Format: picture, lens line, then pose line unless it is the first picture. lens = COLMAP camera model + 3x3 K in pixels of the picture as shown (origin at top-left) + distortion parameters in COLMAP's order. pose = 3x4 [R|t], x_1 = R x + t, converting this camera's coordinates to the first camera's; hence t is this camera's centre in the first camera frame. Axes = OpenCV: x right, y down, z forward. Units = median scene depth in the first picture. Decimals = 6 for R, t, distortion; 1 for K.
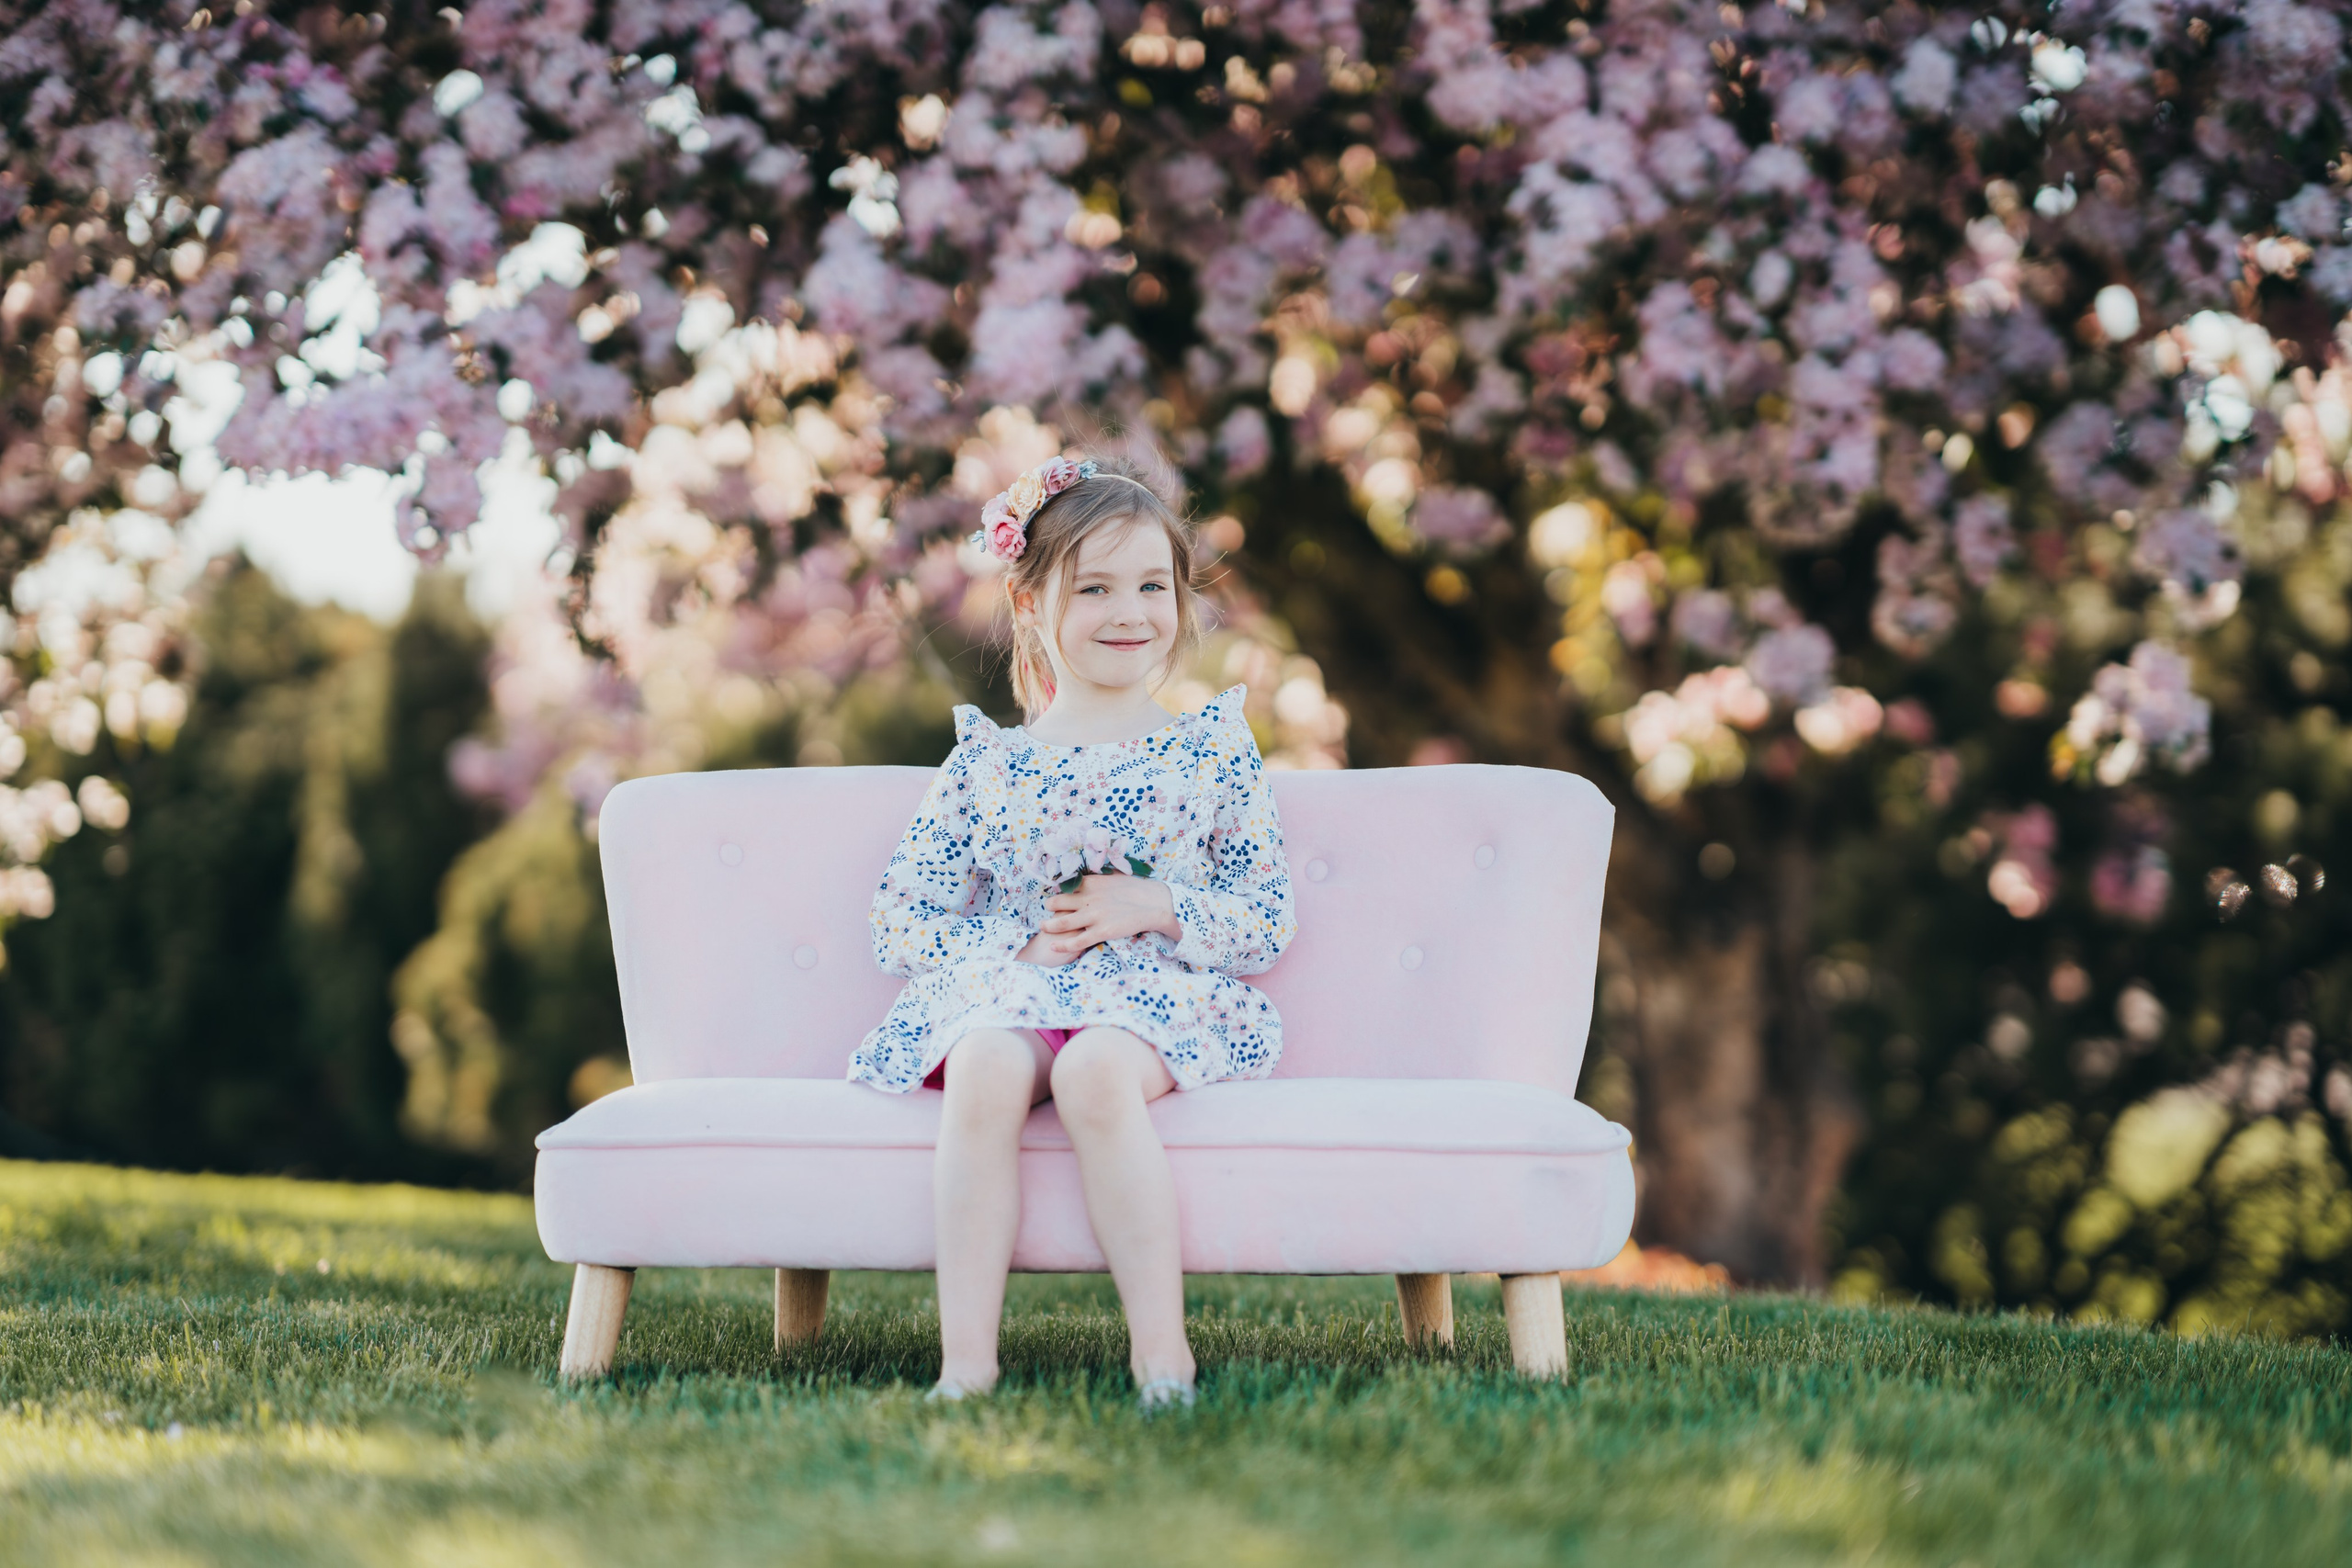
lens RADIAL K [[5384.8, 0, 1176.0], [0, 5384.8, 784.0], [0, 0, 1]] dist [0.034387, -0.063974]
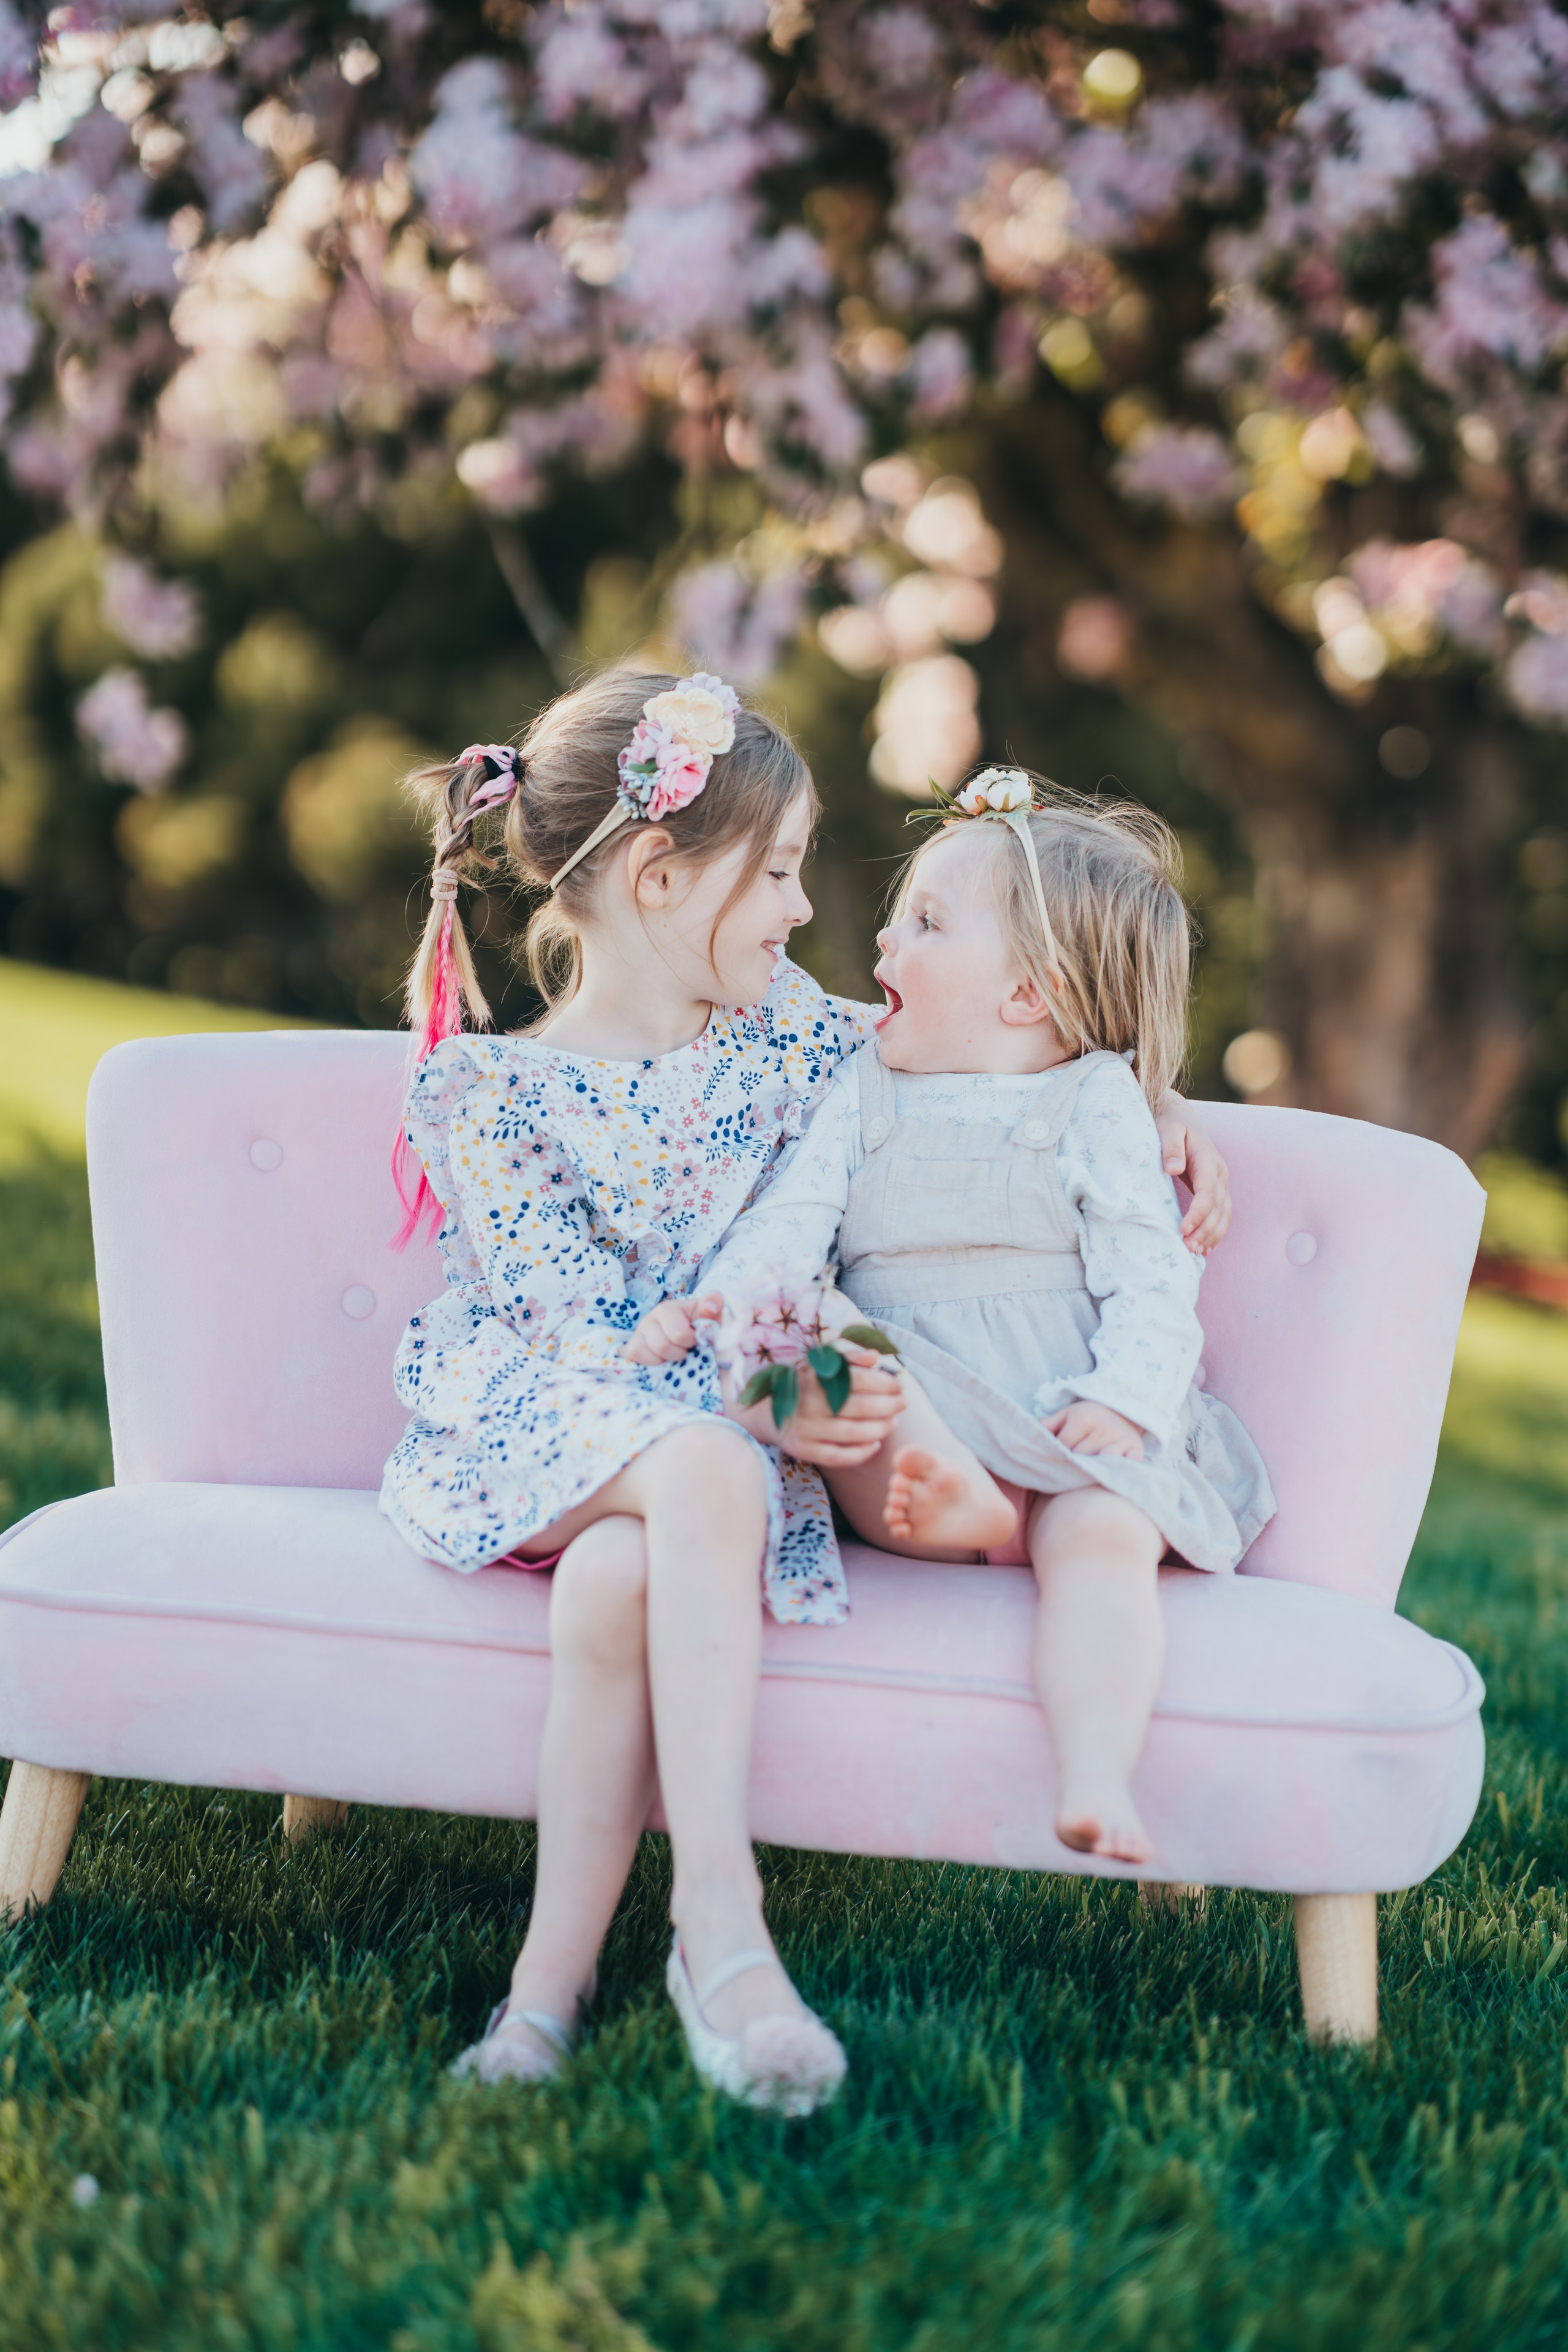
lens RADIAL K [[5385.3, 0, 784.0], [0, 5385.3, 1176.0], [0, 0, 1]] dist [0.034387, -0.063974]
pose [[0.997619, 0.067496, 0.014156, -0.014676], [-0.068827, 0.987371, 0.142692, -0.060756], [-0.004346, -0.143327, 0.989666, 0.184410]]
